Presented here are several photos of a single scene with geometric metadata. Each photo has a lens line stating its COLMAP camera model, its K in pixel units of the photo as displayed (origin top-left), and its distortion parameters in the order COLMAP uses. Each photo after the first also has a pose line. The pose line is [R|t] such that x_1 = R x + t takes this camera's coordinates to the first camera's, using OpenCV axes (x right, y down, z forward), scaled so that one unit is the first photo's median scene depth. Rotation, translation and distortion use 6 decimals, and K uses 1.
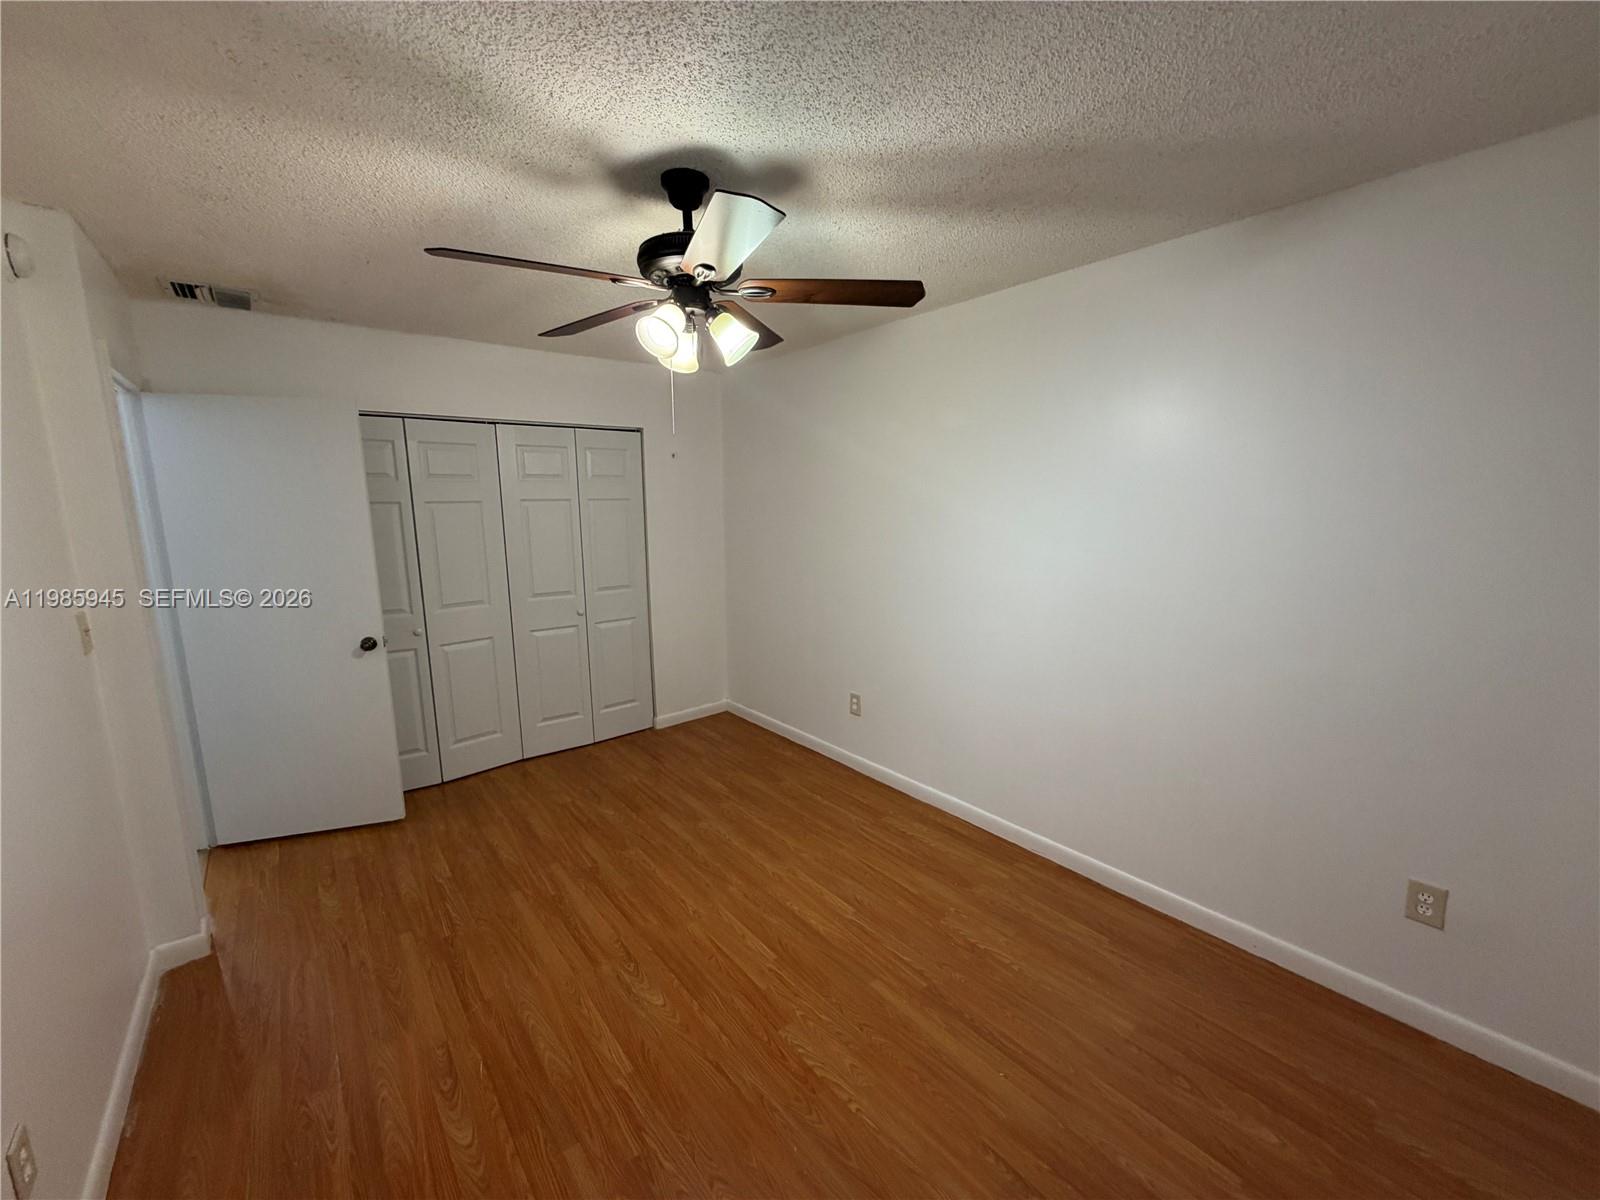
lens RADIAL K [[641.4, 0, 800.0], [0, 641.4, 600.0], [0, 0, 1]] dist [0.011940, -0.000316]
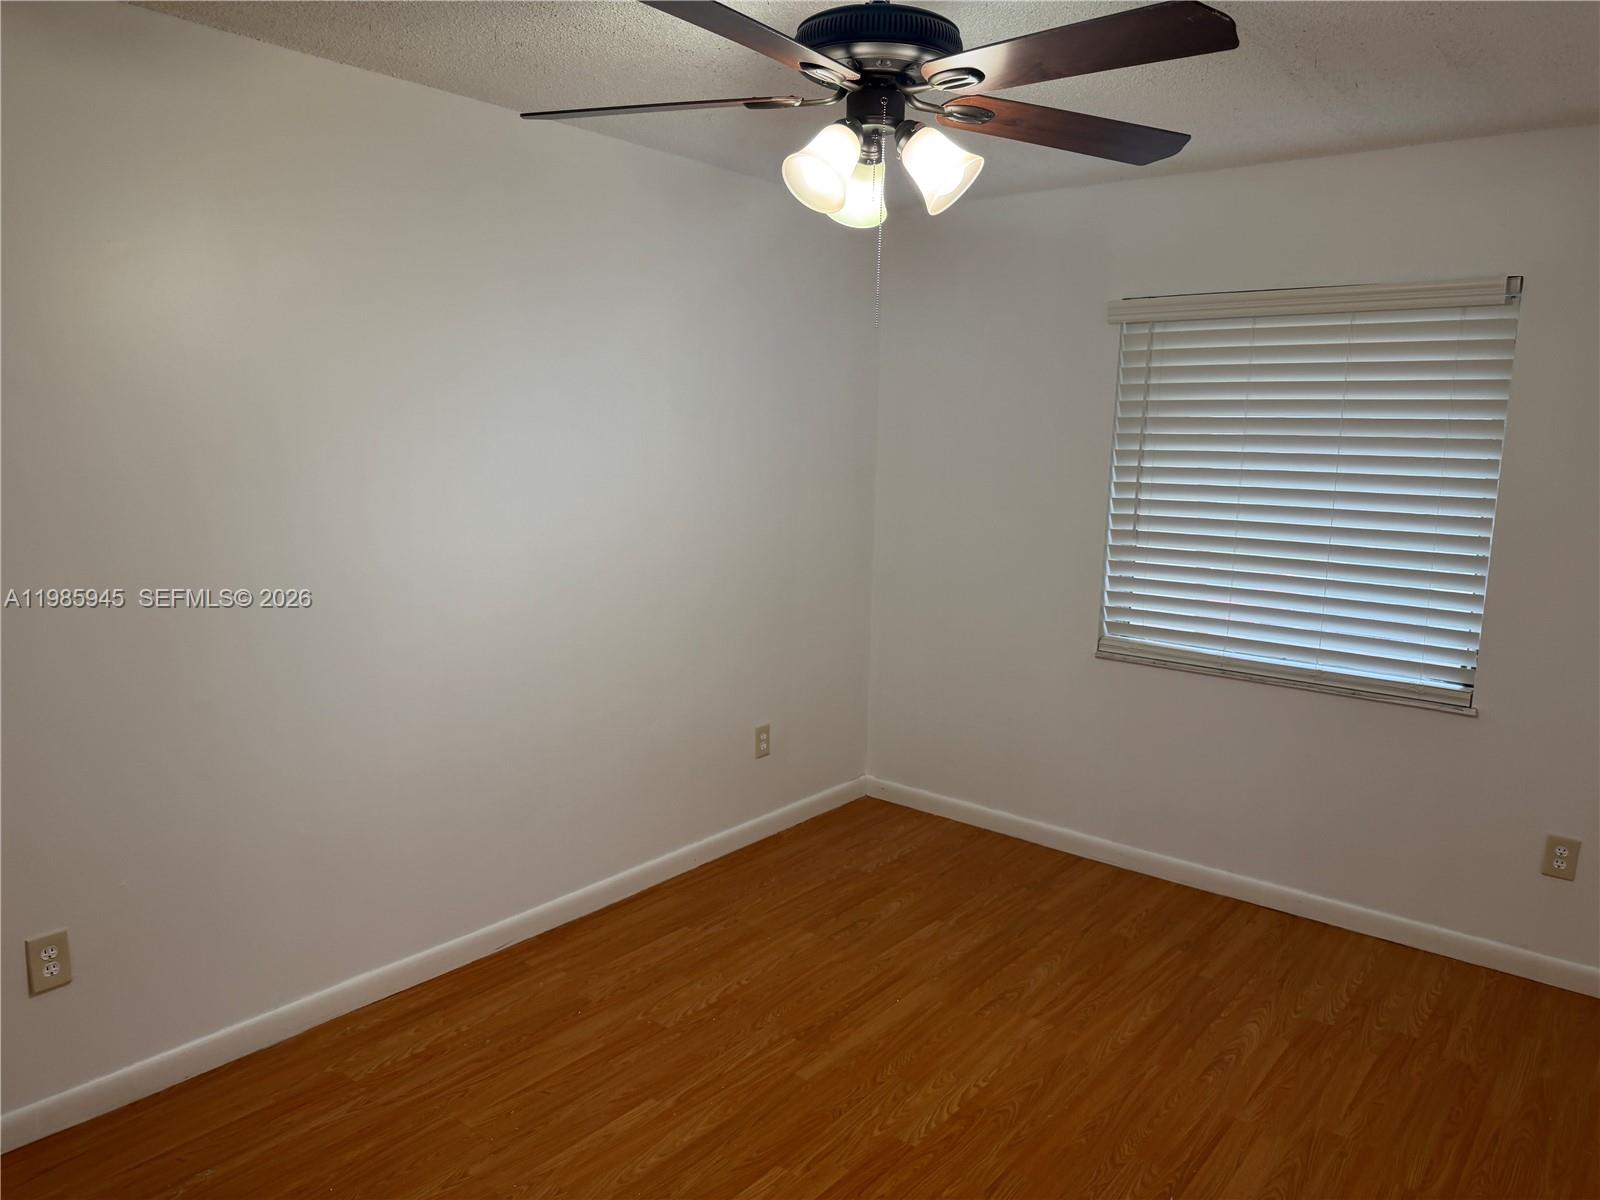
lens RADIAL K [[1122.5, 0, 802.2], [0, 1122.5, 604.8], [0, 0, 1]] dist [0.096353, -0.140828]
pose [[-0.203109, -0.153441, 0.967059, -1.071395], [0.135247, 0.973782, 0.182914, -0.182584], [-0.969771, 0.167943, -0.177031, 1.129428]]
